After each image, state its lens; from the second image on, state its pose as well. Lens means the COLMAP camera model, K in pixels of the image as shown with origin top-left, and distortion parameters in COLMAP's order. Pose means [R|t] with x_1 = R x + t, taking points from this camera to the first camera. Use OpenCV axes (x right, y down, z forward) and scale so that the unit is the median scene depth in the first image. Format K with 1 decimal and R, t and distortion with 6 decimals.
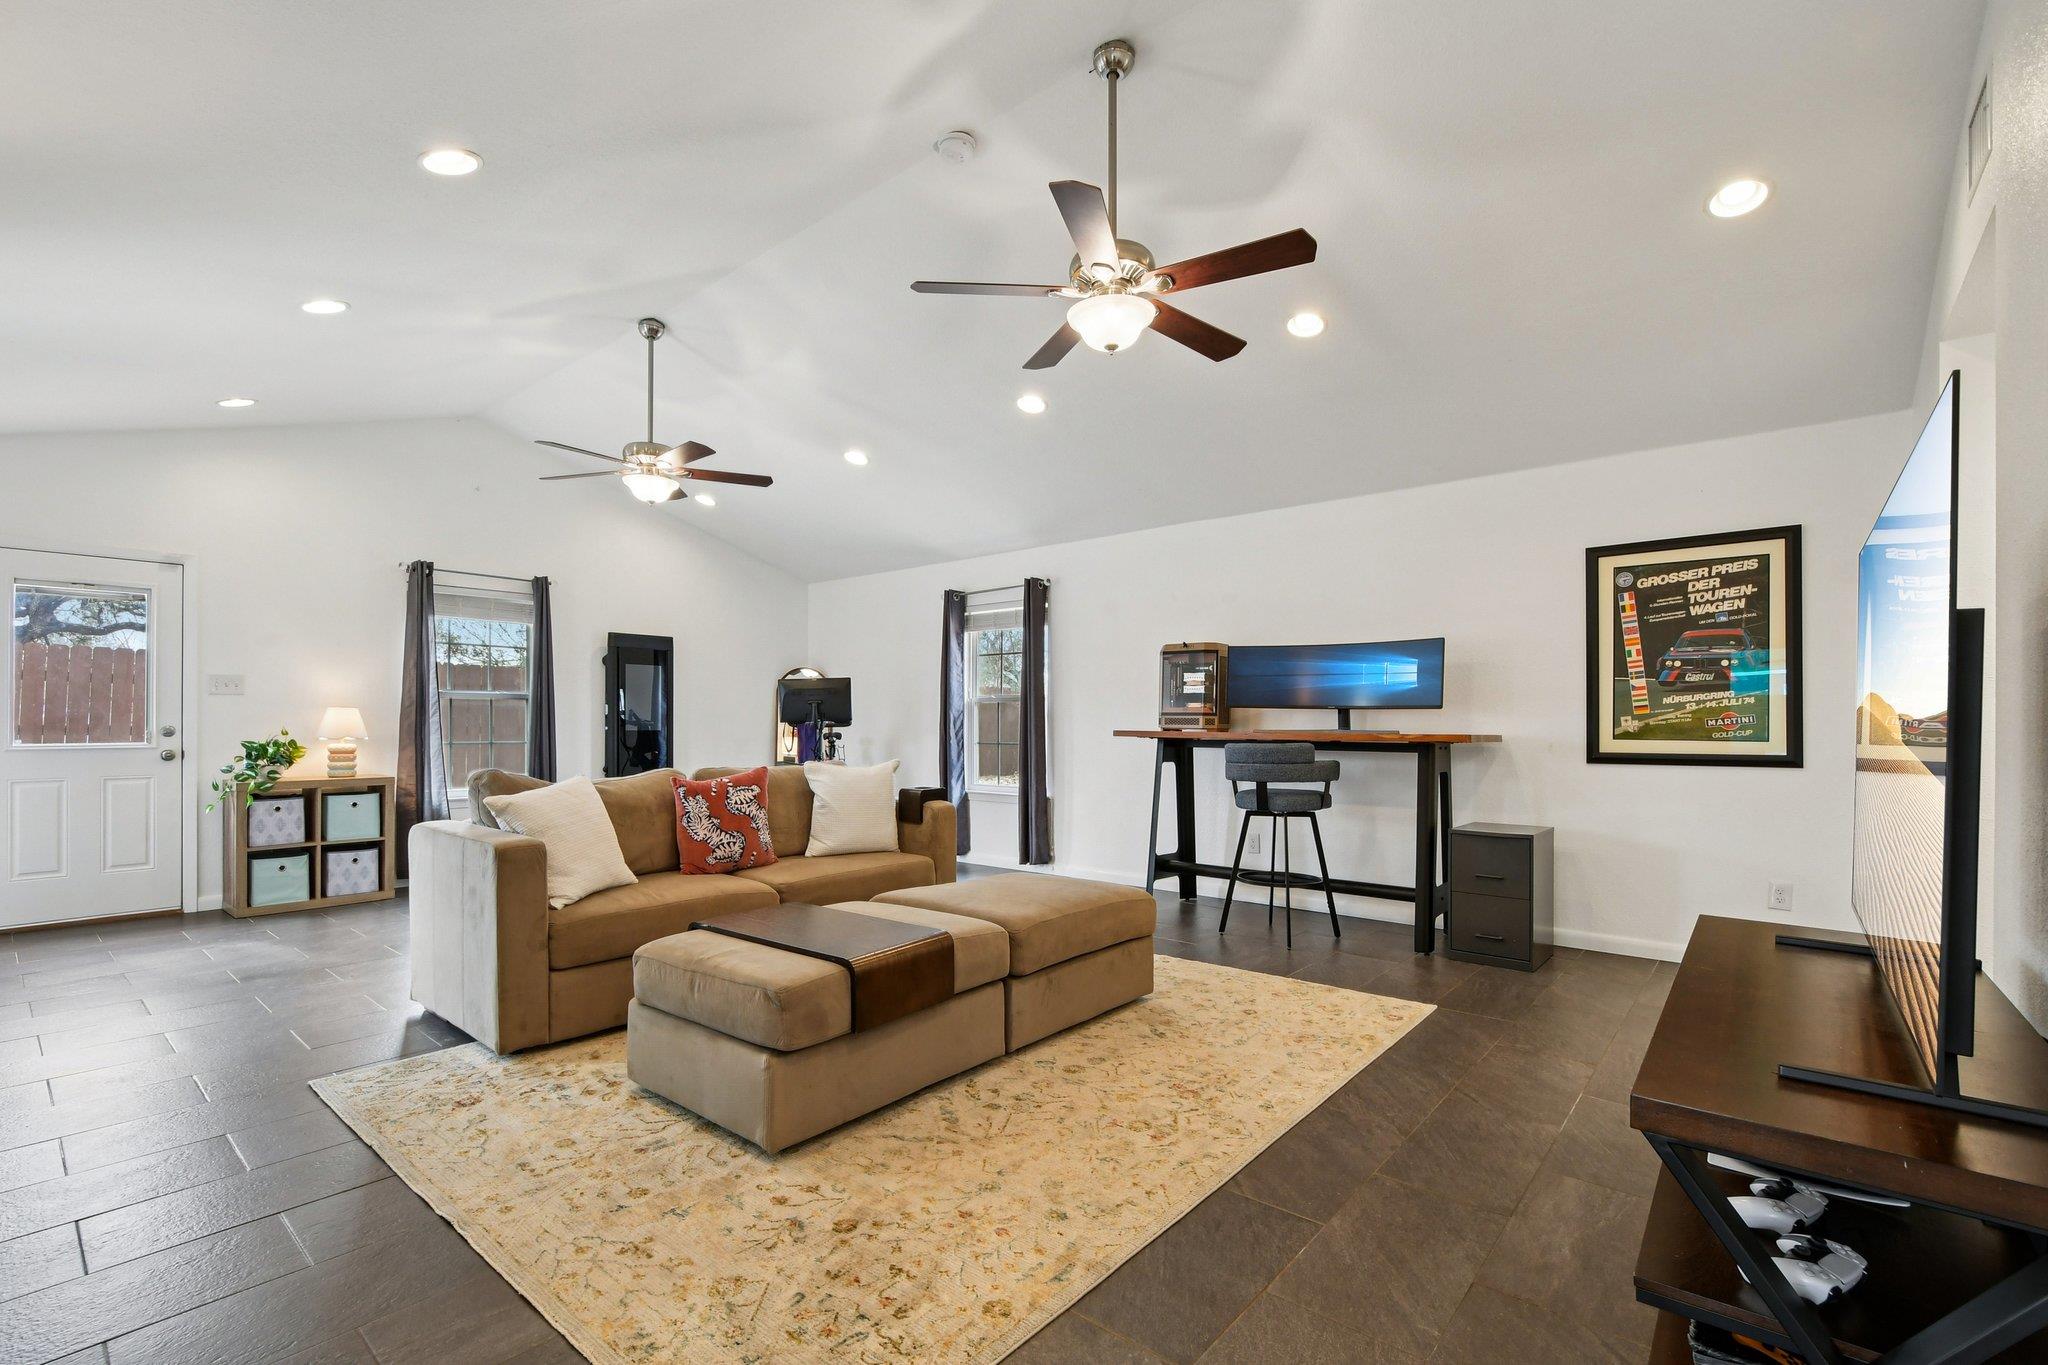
lens RADIAL K [[903.5, 0, 1009.9], [0, 903.5, 727.5], [0, 0, 1]] dist [0.002923, 0.000080]
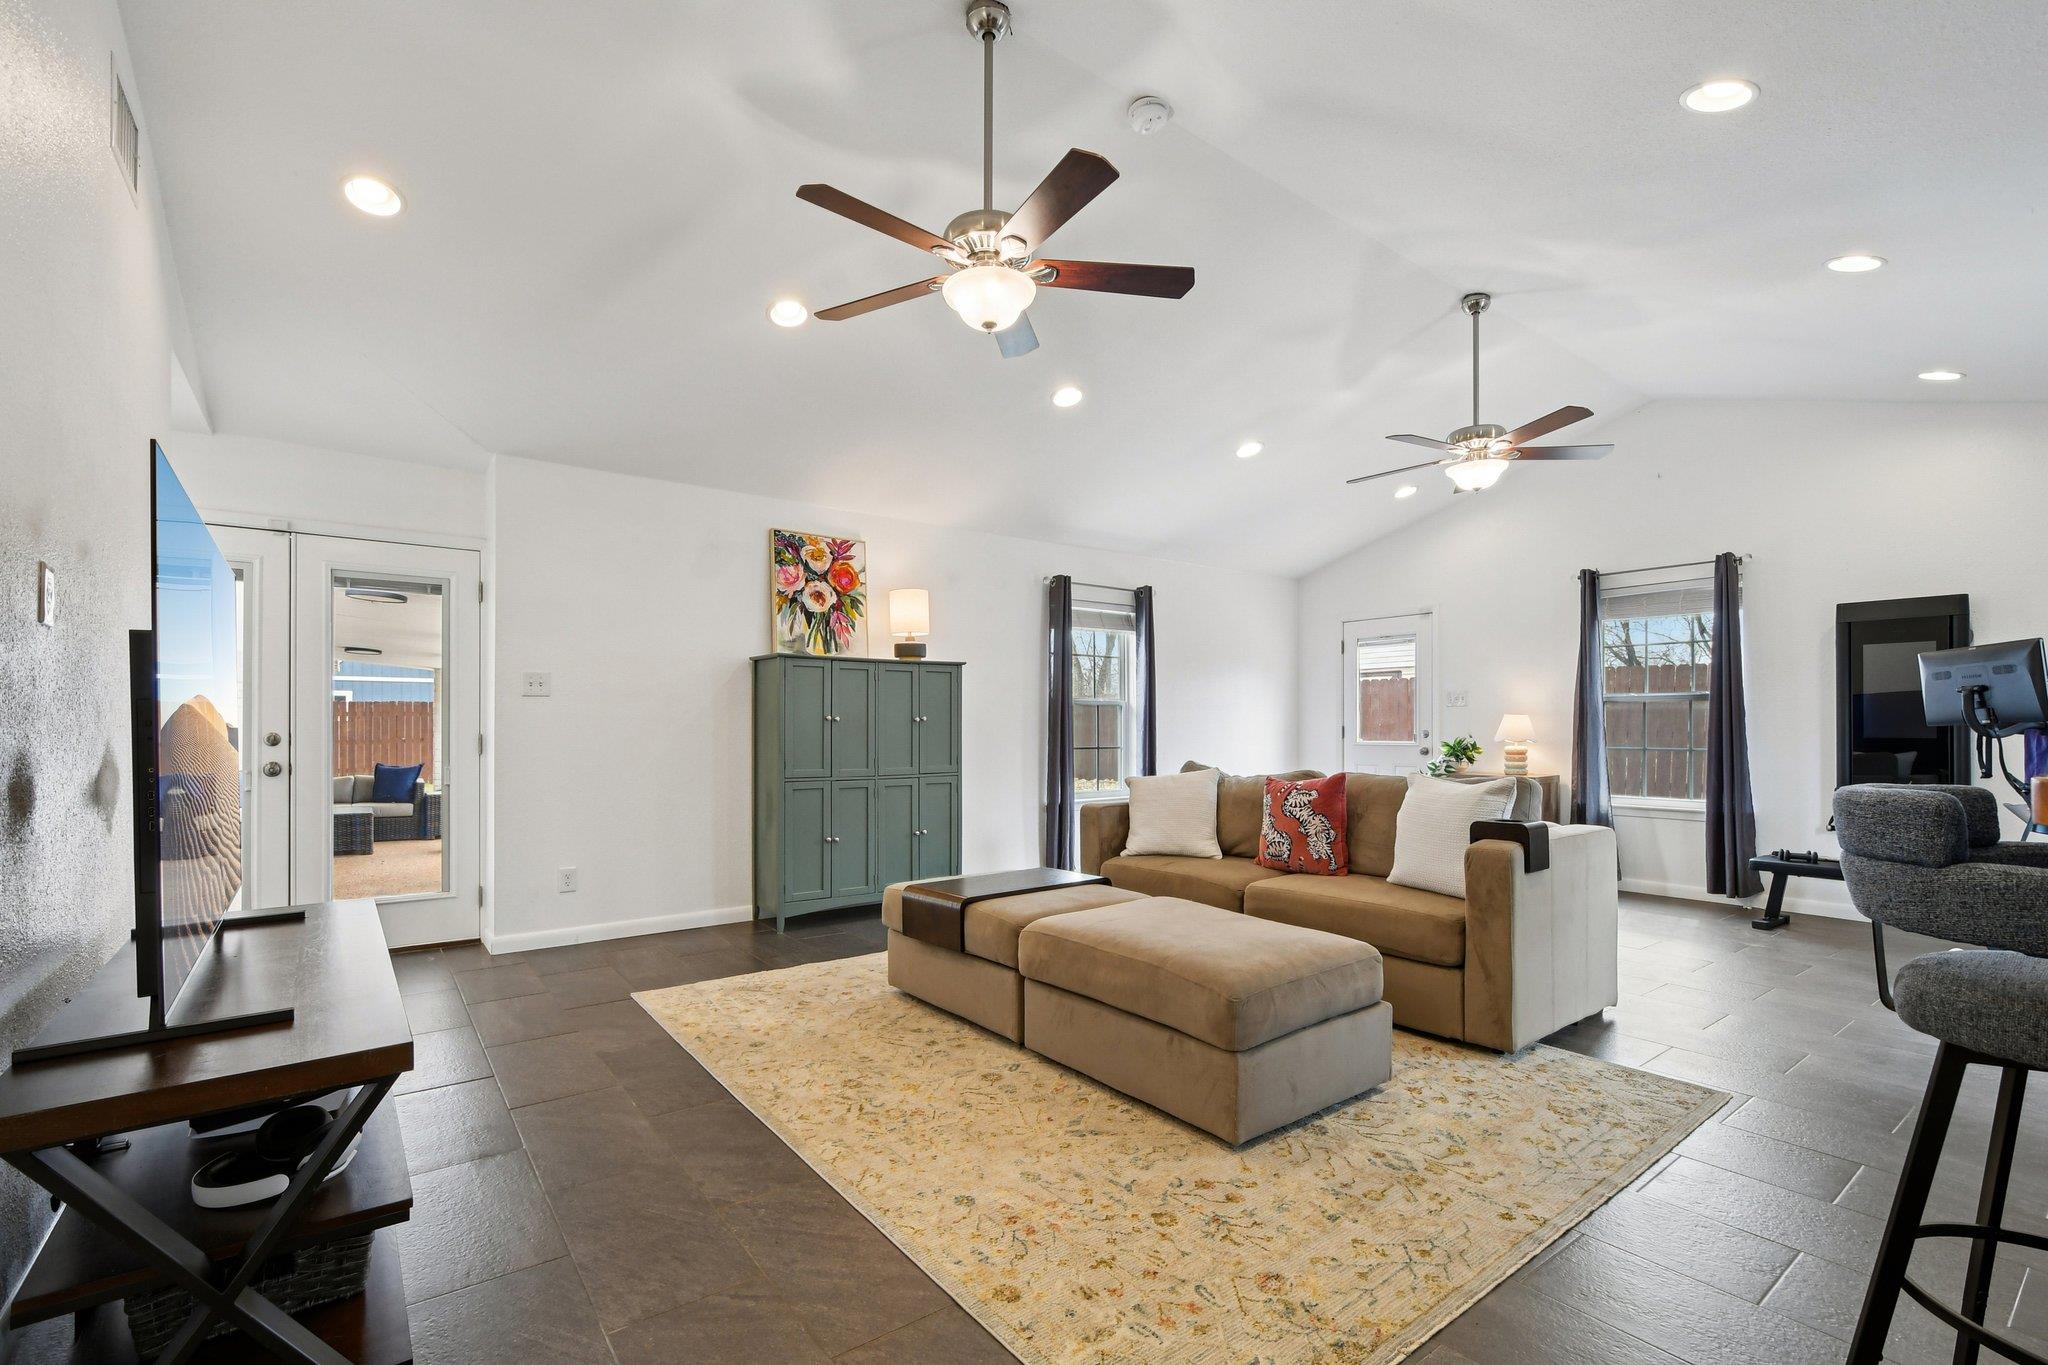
lens RADIAL K [[903.5, 0, 1009.9], [0, 903.5, 727.5], [0, 0, 1]] dist [0.002923, 0.000080]
pose [[-0.220609, -0.001921, -0.975361, 0.669631], [-0.005254, 0.999986, -0.000781, -0.001370], [0.975348, 0.004952, -0.220616, 0.804873]]
